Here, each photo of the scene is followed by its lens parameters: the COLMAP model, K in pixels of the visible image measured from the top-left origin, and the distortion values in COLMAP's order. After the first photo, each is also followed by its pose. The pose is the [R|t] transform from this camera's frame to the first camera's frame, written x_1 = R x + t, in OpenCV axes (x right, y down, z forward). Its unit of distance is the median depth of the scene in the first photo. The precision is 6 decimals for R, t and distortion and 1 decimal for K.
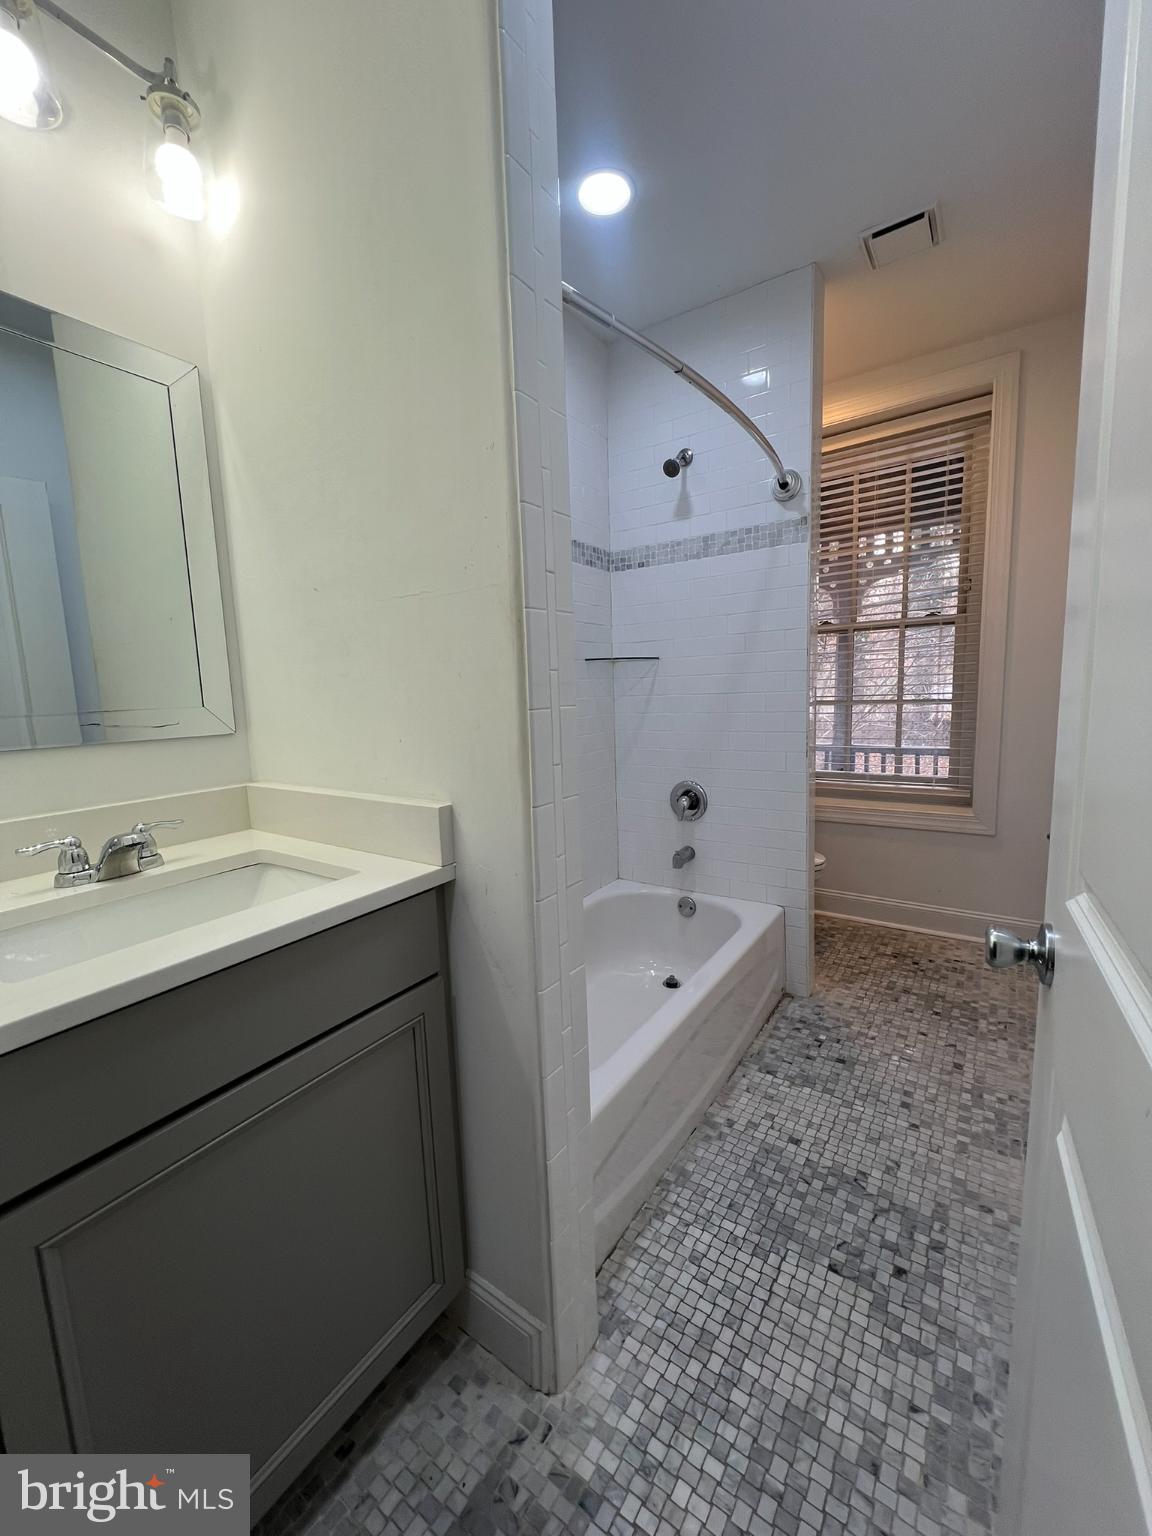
lens RADIAL K [[604.5, 0, 577.2], [0, 604.5, 763.8], [0, 0, 1]] dist [-0.000767, -0.000056]
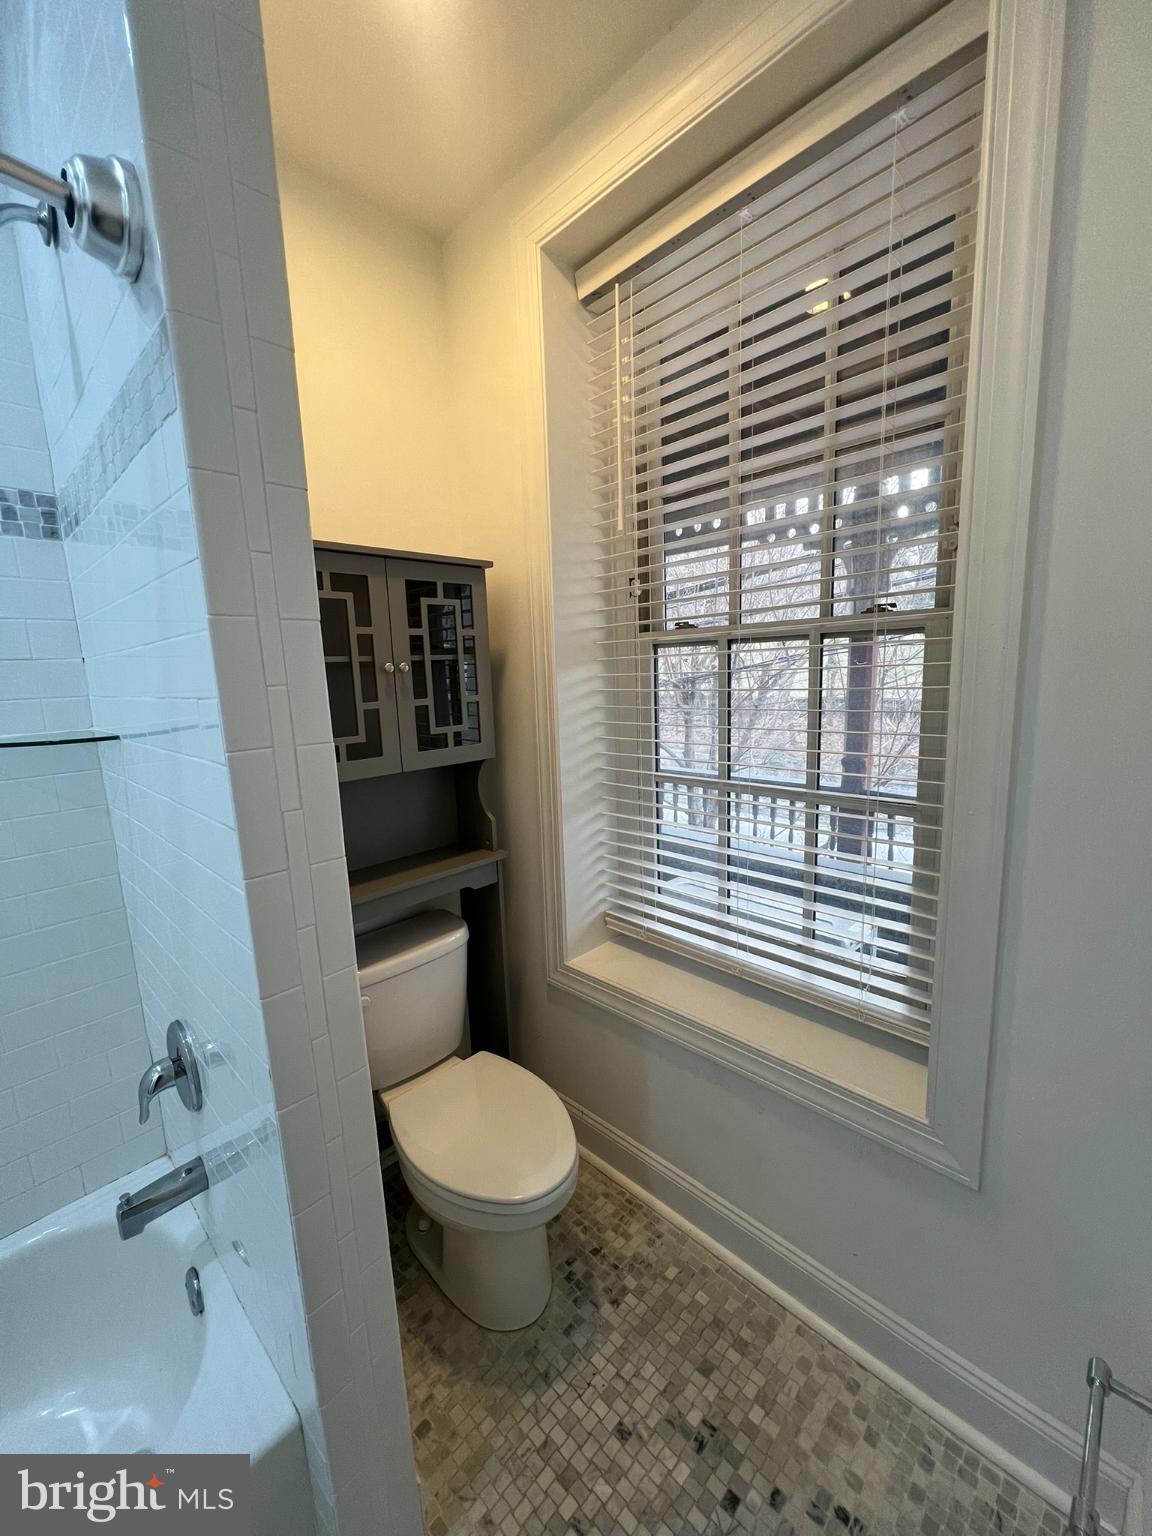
lens RADIAL K [[604.5, 0, 575.3], [0, 604.5, 770.6], [0, 0, 1]] dist [-0.000767, -0.000056]
pose [[0.986632, 0.010482, -0.162628, 0.488009], [-0.007055, 0.999741, 0.021634, -0.144673], [0.162812, -0.020198, 0.986450, 0.569987]]
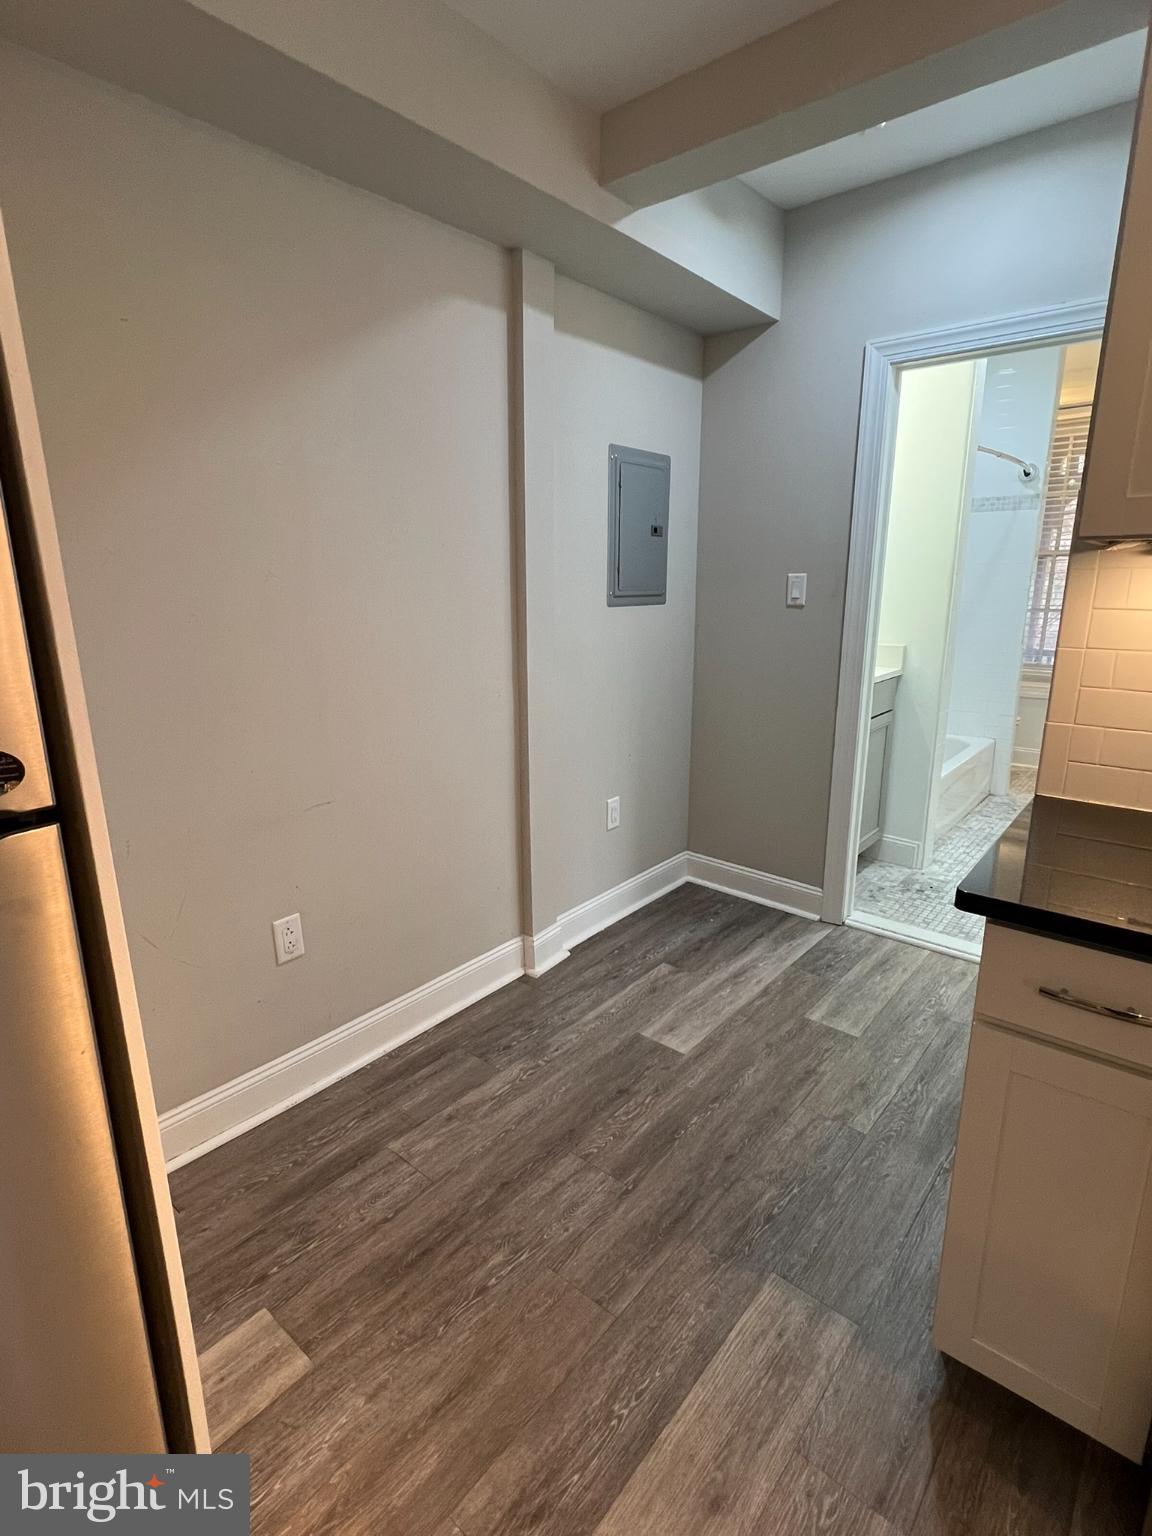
lens RADIAL K [[769.3, 0, 576.0], [0, 769.3, 769.8], [0, 0, 1]] dist [0.006756, 0.000991]
pose [[0.995867, 0.046741, -0.077873, -0.680678], [-0.037188, 0.992089, 0.119905, 0.127894], [0.082861, -0.116513, 0.989727, -1.272329]]
